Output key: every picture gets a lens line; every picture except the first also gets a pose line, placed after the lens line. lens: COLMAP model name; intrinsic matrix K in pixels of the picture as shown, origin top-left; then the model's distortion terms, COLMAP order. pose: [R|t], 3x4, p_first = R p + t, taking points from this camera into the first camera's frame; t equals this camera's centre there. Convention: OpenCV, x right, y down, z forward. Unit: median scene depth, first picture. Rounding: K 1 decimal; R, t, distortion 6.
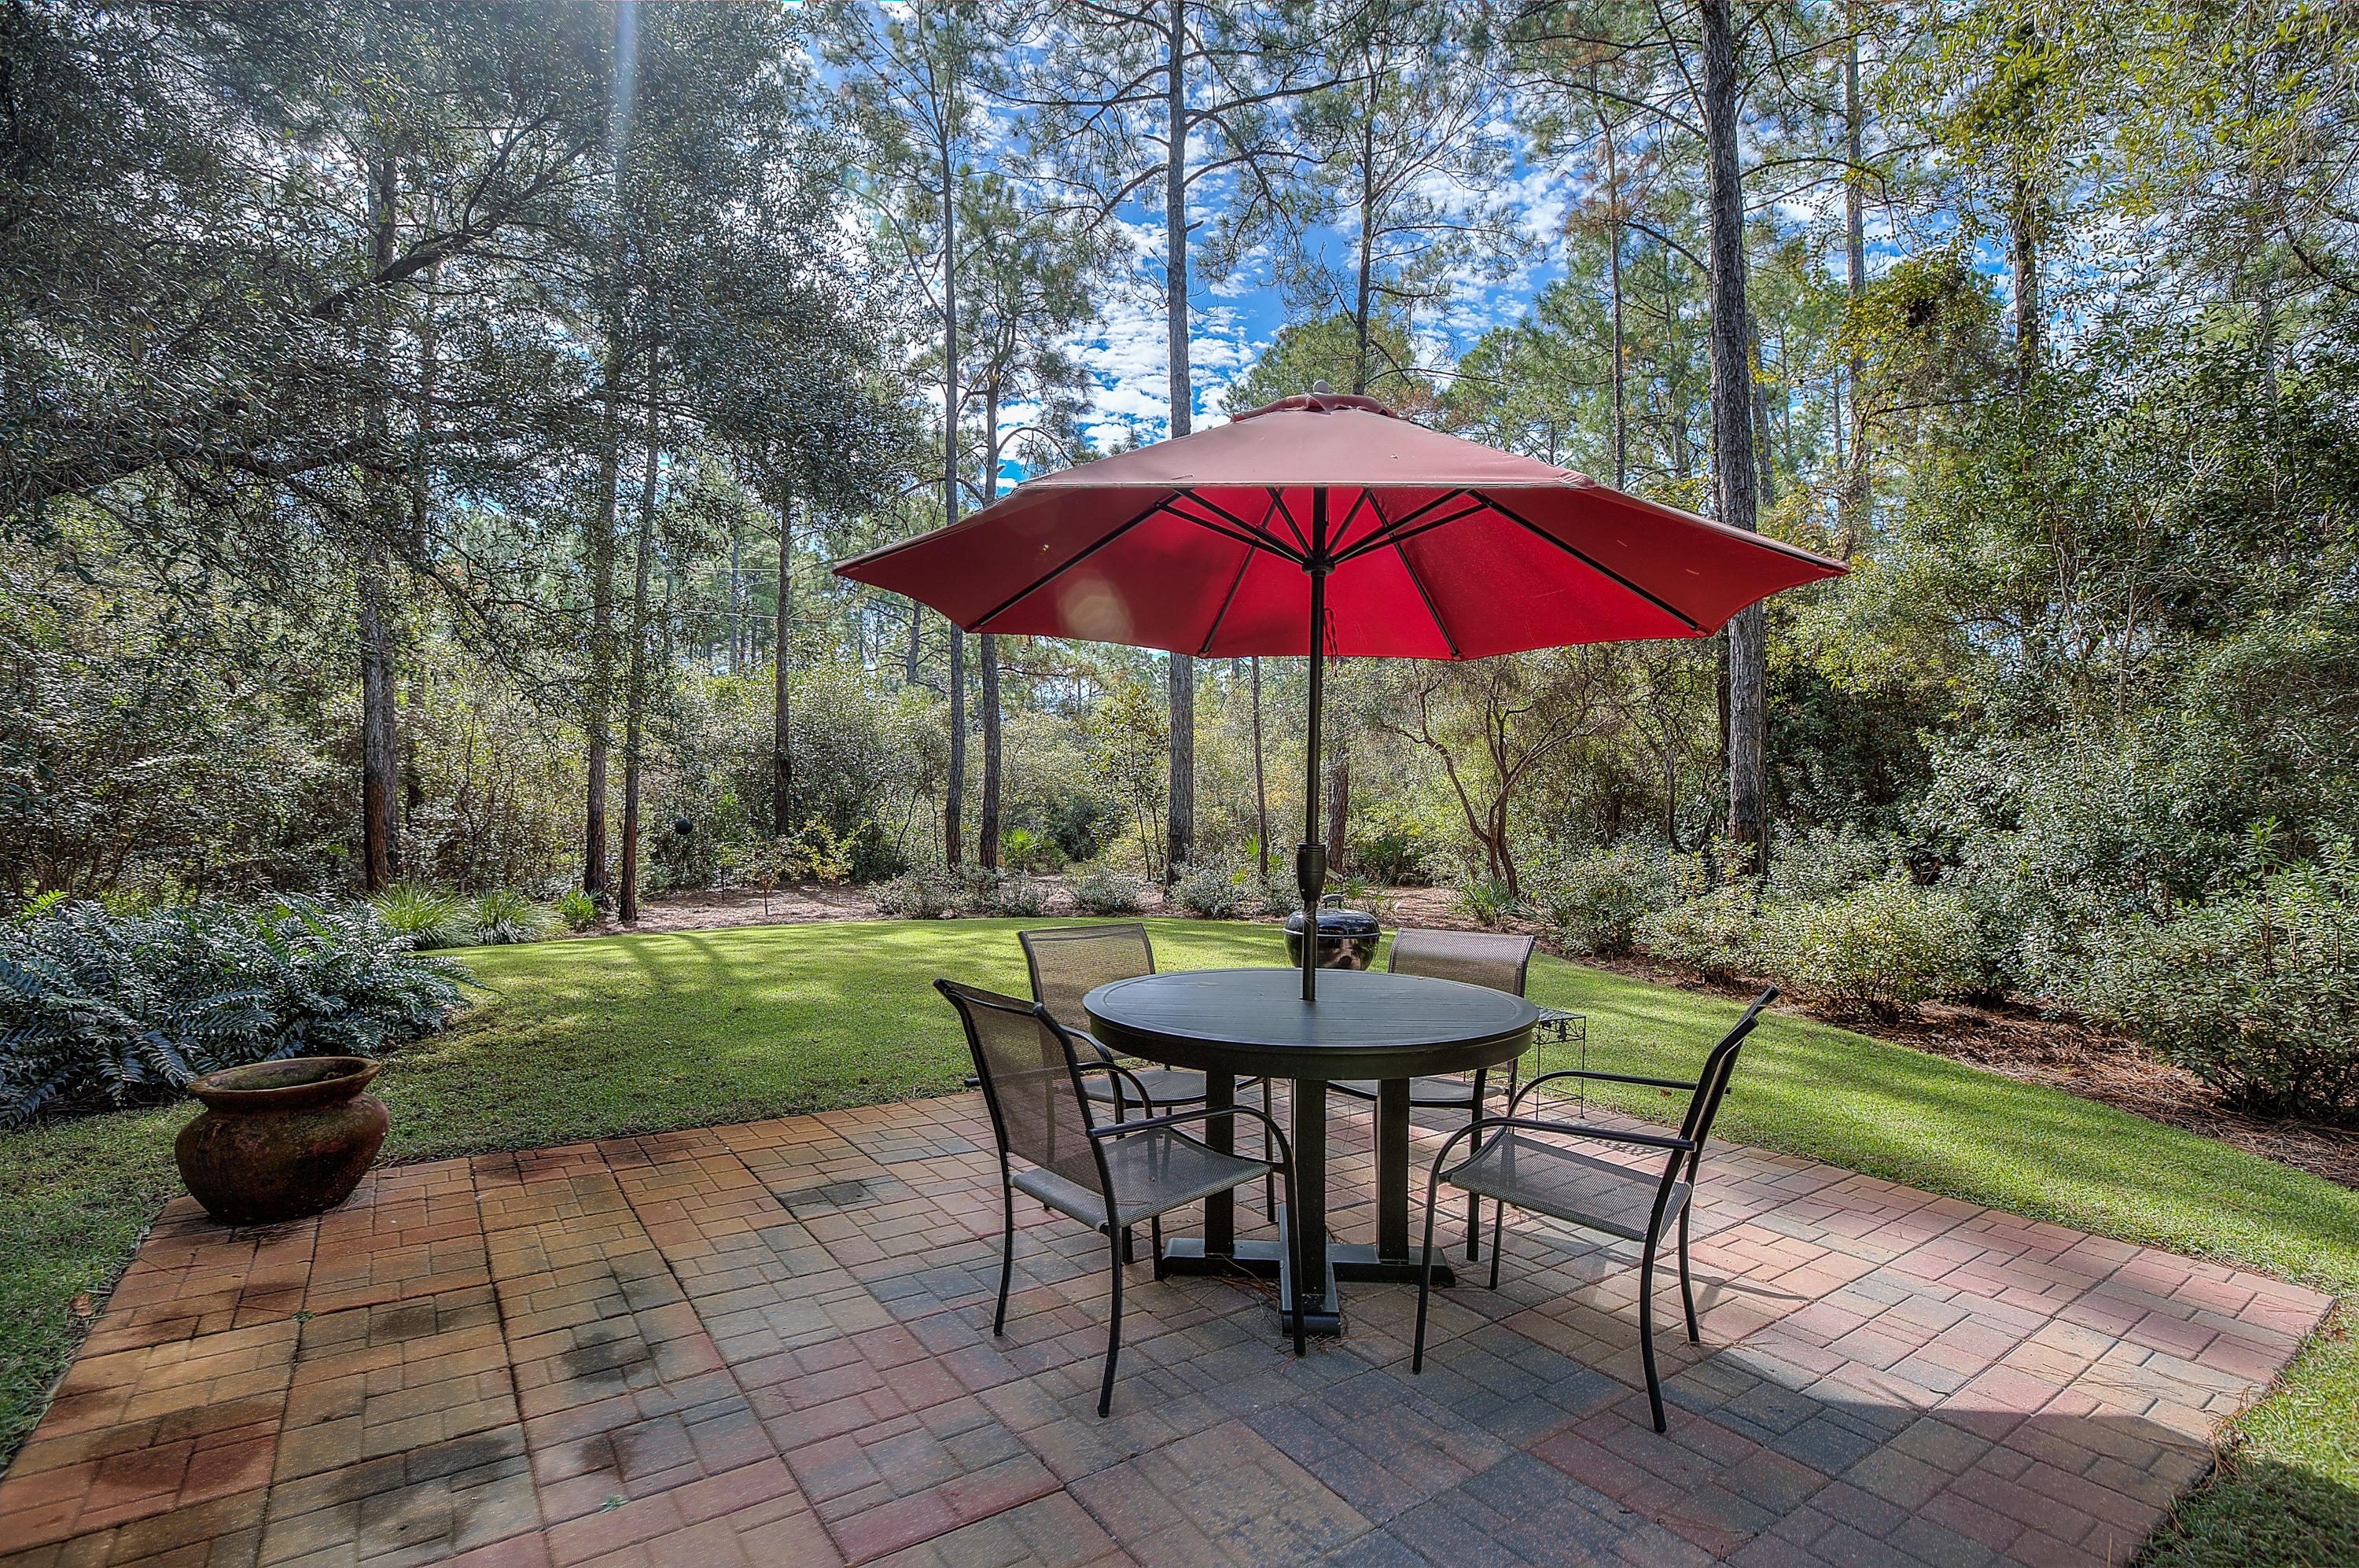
lens RADIAL K [[1100.5, 0, 1179.7], [0, 1100.5, 778.0], [0, 0, 1]] dist [-0.048562, 0.022201]
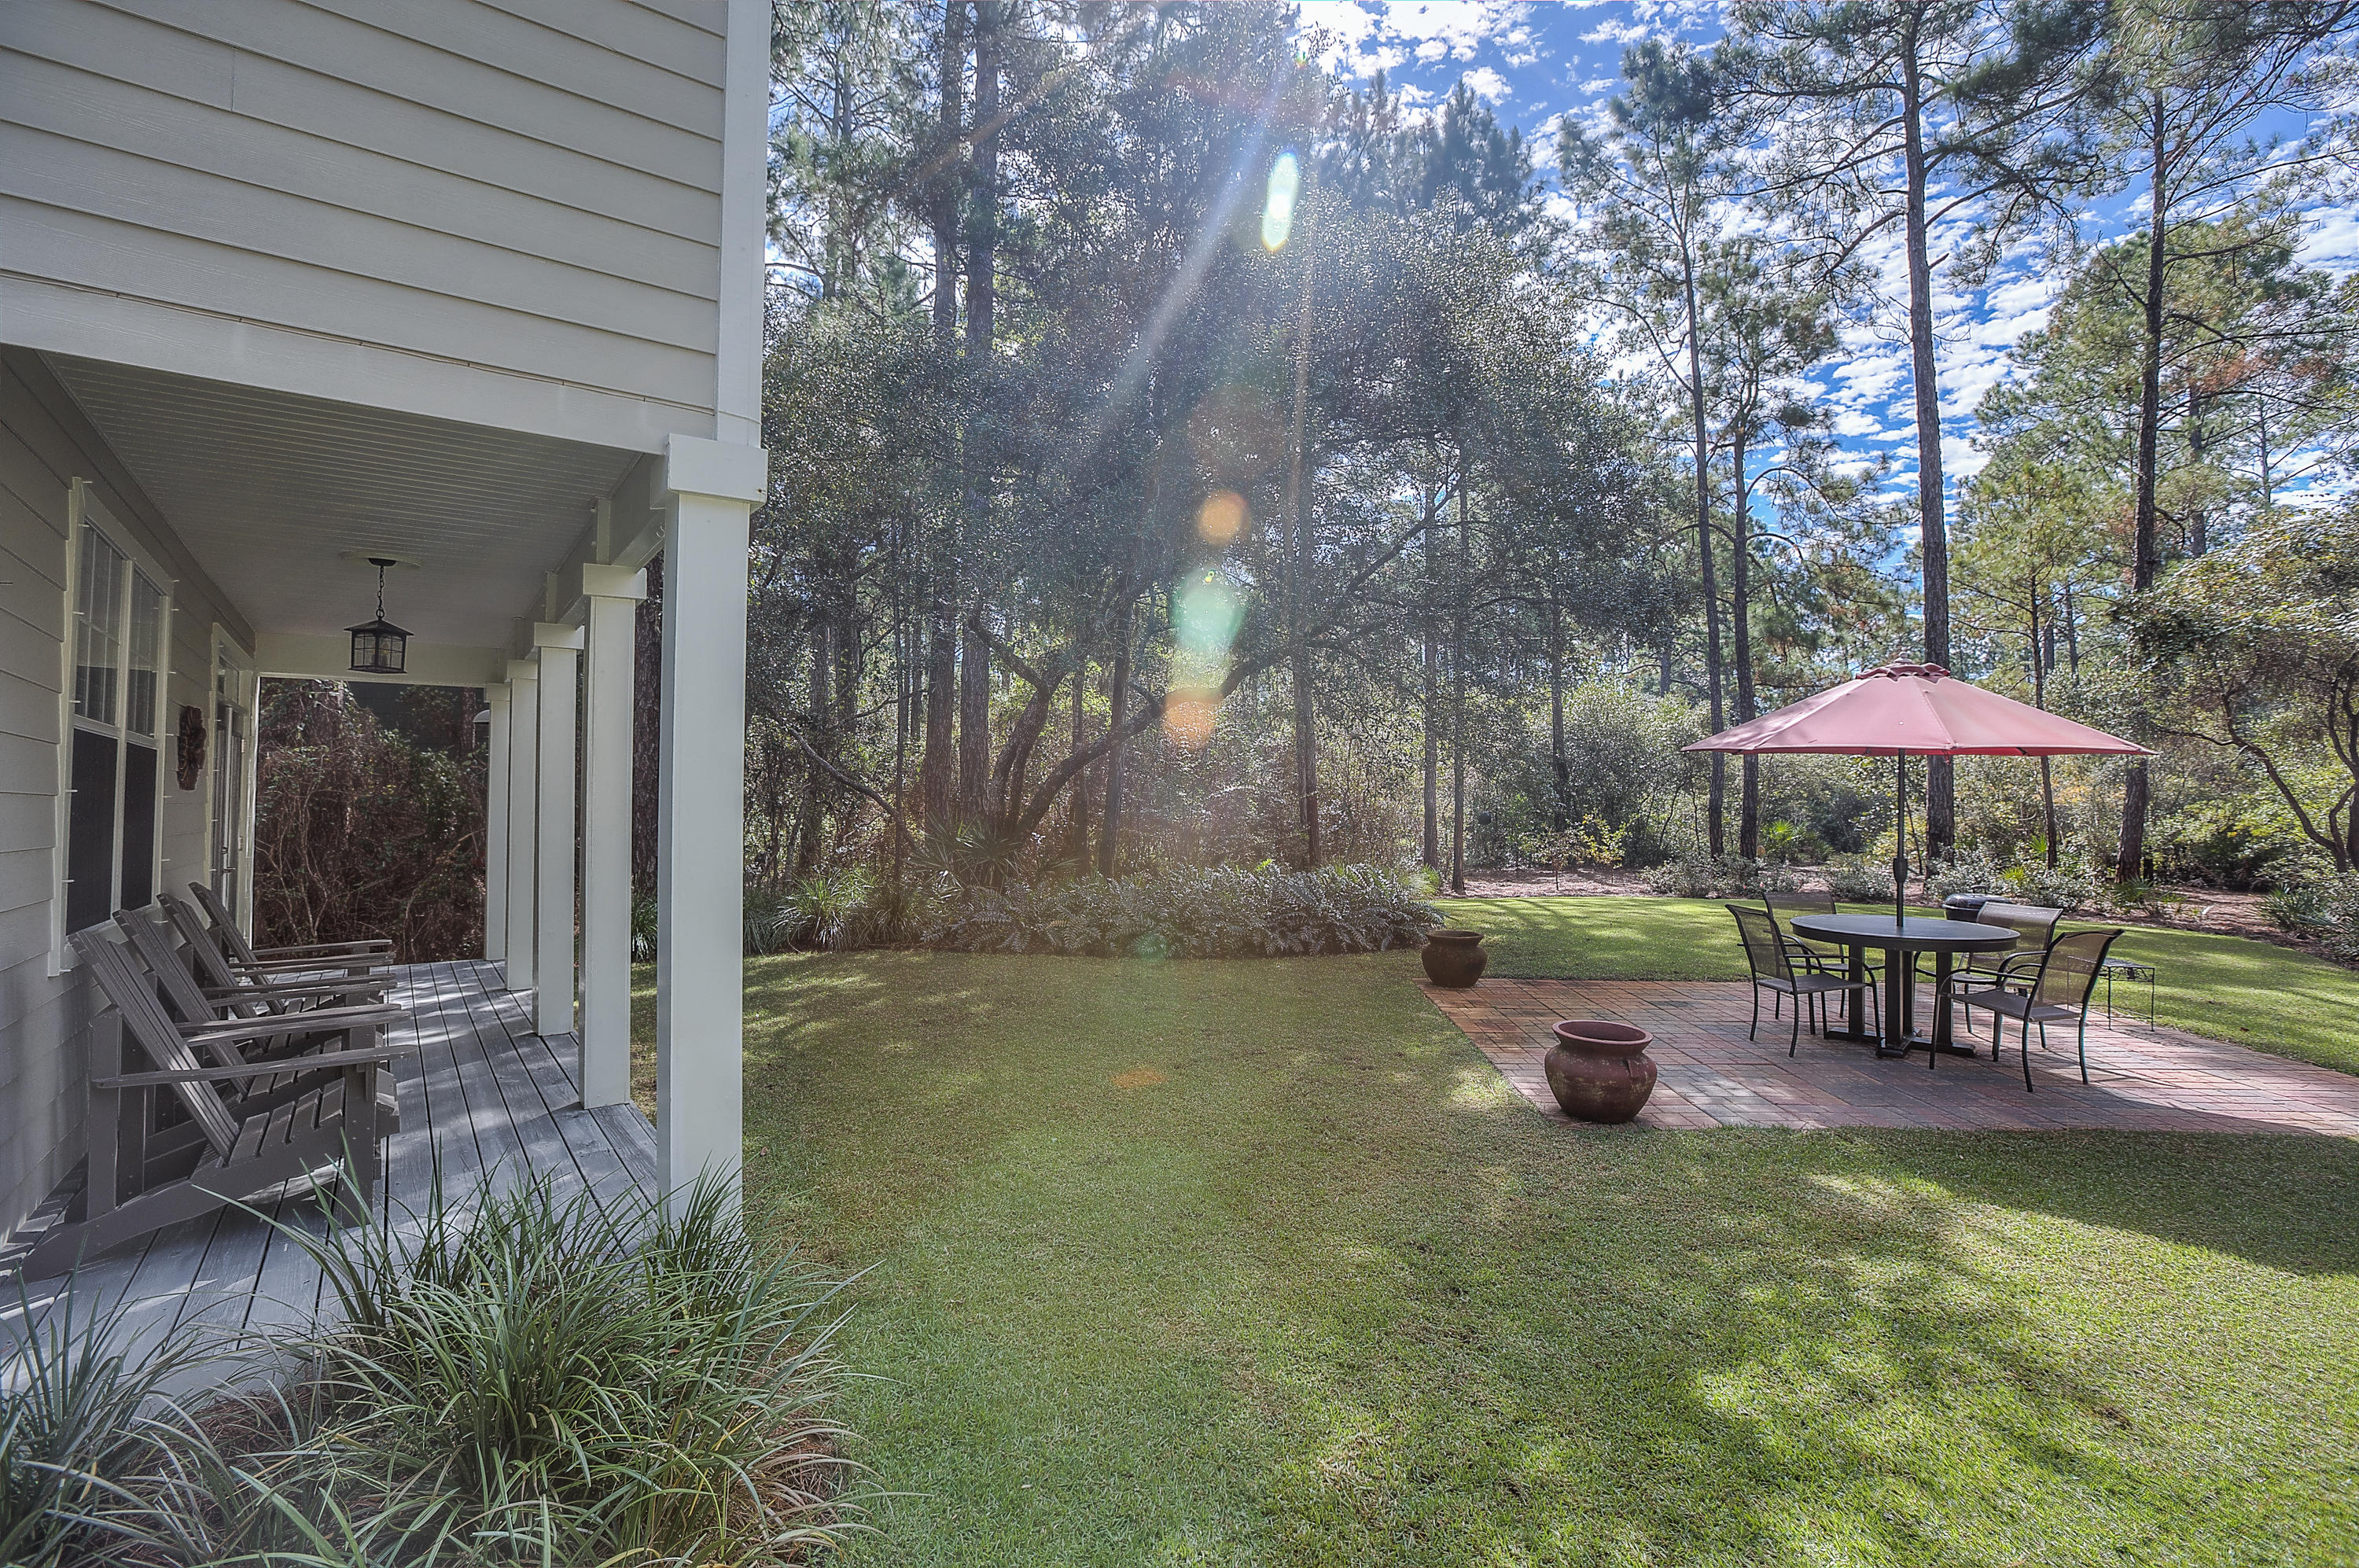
lens RADIAL K [[1073.7, 0, 1175.3], [0, 1073.7, 770.3], [0, 0, 1]] dist [-0.055555, 0.000247]
pose [[0.783709, -0.018179, -0.620862, 0.041478], [0.021816, 0.999761, -0.001735, -0.019881], [0.620745, -0.012185, 0.783918, -0.227214]]
